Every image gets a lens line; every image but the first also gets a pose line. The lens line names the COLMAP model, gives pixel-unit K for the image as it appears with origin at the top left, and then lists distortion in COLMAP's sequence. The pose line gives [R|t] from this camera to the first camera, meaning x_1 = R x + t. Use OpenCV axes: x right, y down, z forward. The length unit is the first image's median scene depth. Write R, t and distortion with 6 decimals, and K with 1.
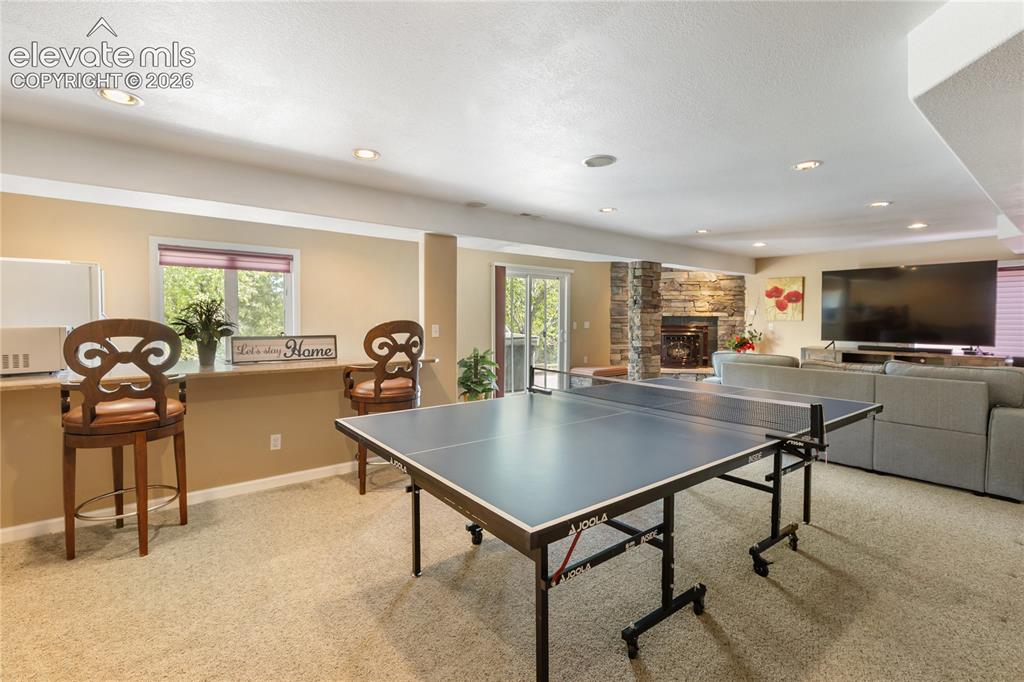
lens RADIAL K [[467.1, 0, 513.5], [0, 467.1, 336.8], [0, 0, 1]] dist [-0.004891, -0.000707]
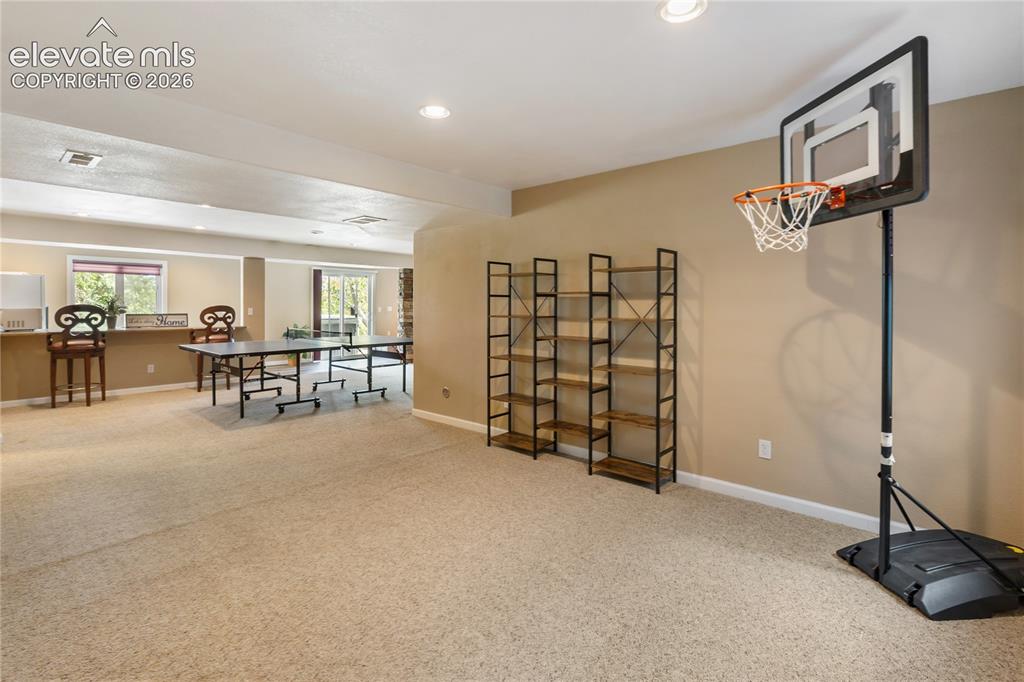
lens RADIAL K [[467.1, 0, 495.4], [0, 467.1, 313.1], [0, 0, 1]] dist [-0.004891, -0.000707]
pose [[0.984655, -0.003099, 0.174484, 0.564554], [0.006791, 0.999765, -0.020566, 0.047039], [-0.174379, 0.021435, 0.984445, -1.162108]]
